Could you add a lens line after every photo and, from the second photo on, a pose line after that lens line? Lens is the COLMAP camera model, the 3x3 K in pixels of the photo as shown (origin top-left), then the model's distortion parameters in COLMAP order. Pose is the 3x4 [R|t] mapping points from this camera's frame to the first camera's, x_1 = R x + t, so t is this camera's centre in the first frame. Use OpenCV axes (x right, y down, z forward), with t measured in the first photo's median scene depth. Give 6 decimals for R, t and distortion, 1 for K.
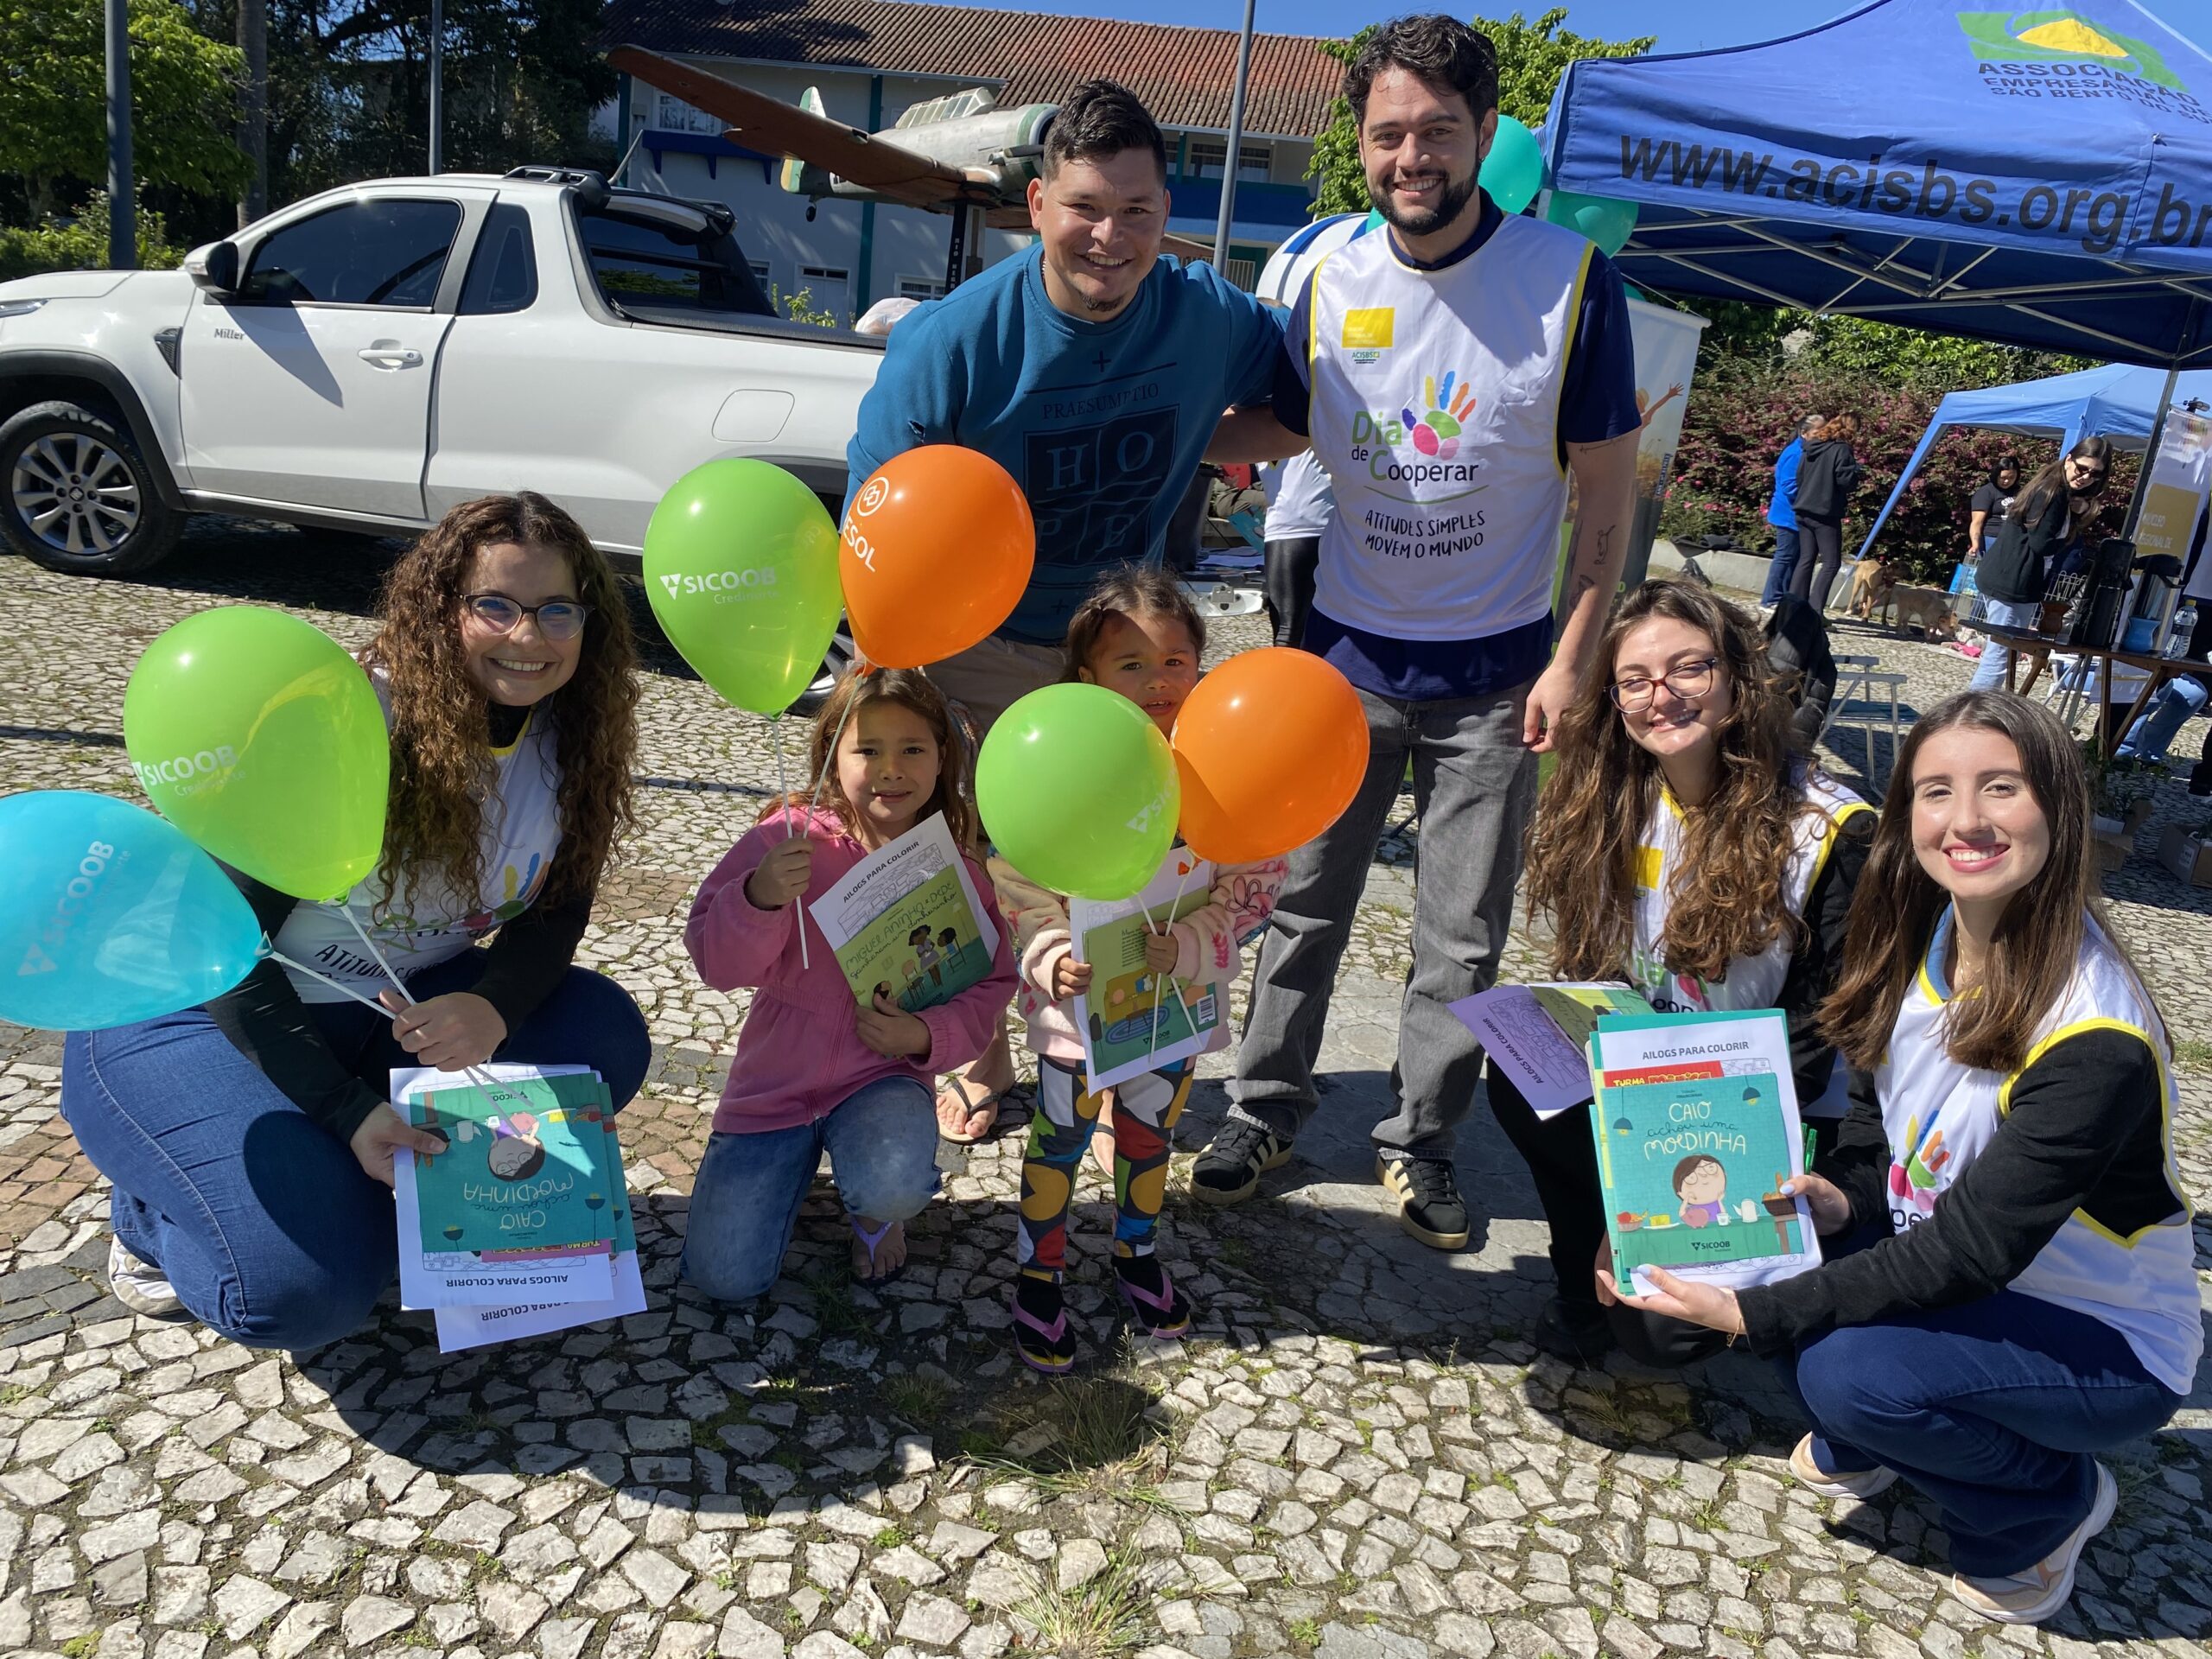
lens RADIAL K [[1647.4, 0, 1116.4], [0, 1647.4, 831.6], [0, 0, 1]] dist [0.026615, -0.031842]
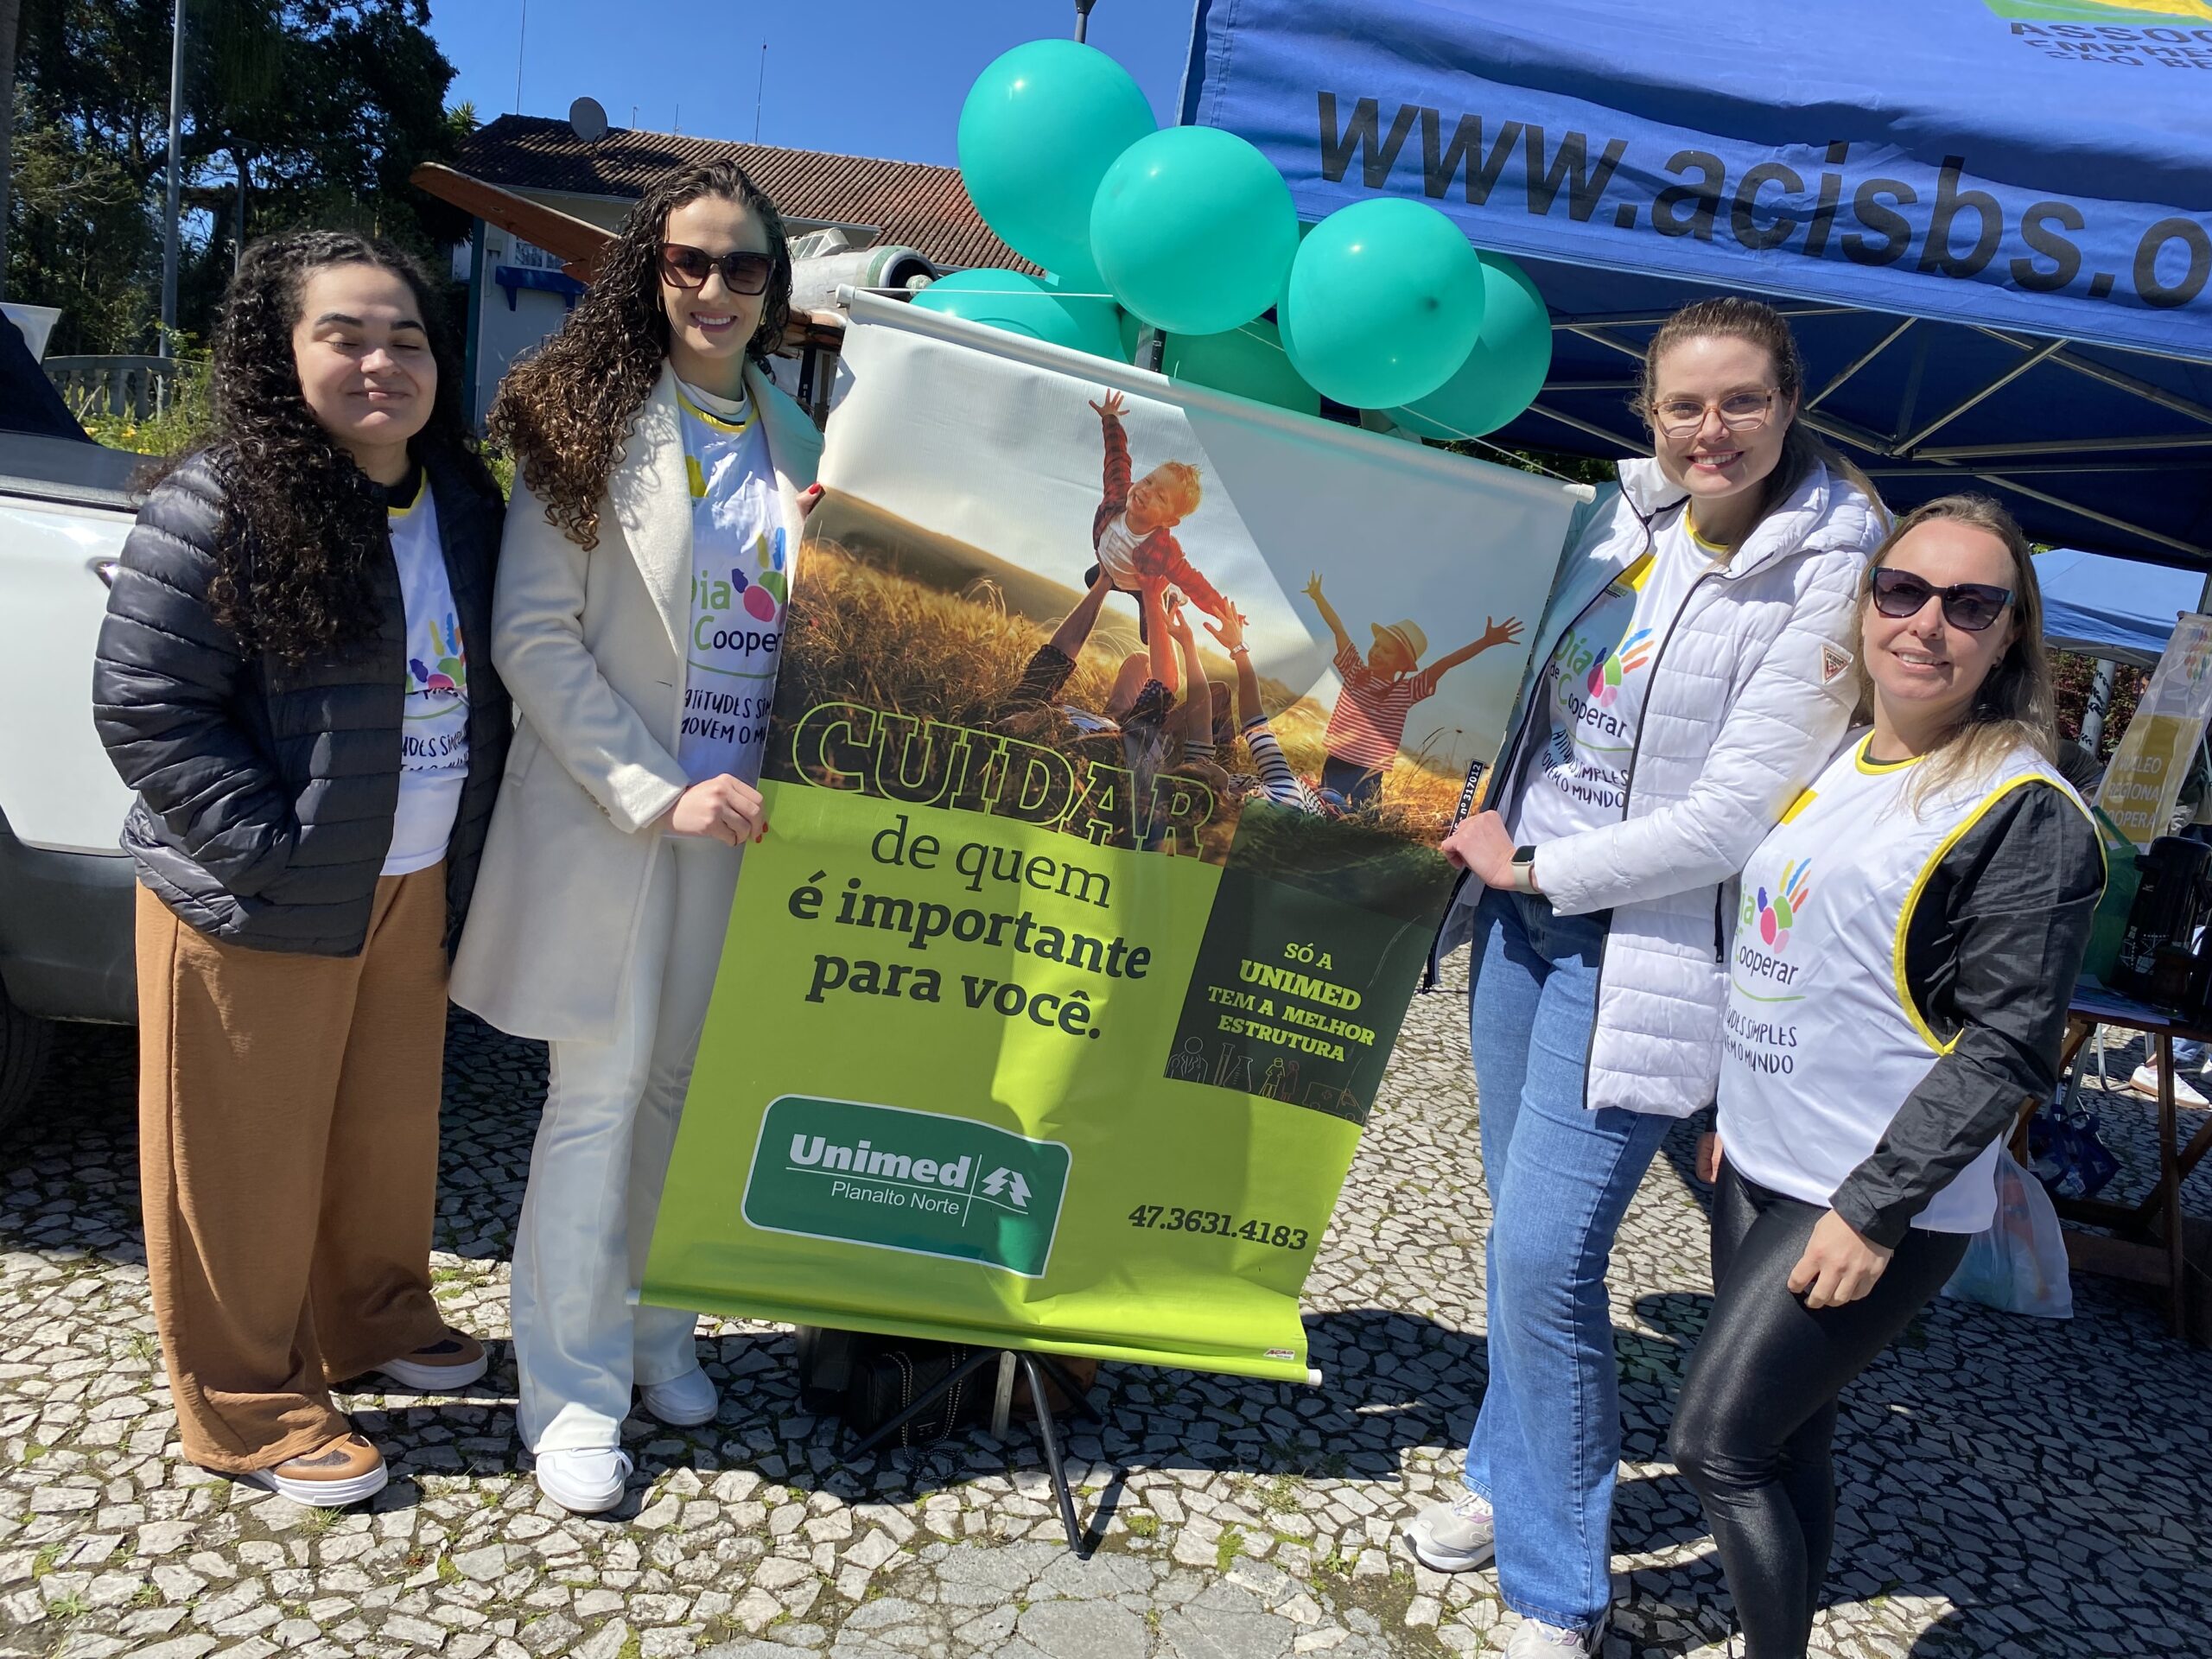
lens RADIAL K [[1647.4, 0, 1113.5], [0, 1647.4, 849.0], [0, 0, 1]] dist [0.026615, -0.031842]
pose [[0.998609, 0.017340, 0.049794, 0.226994], [-0.013319, 0.996708, -0.079977, -0.162967], [-0.051016, 0.079202, 0.995552, 0.545244]]
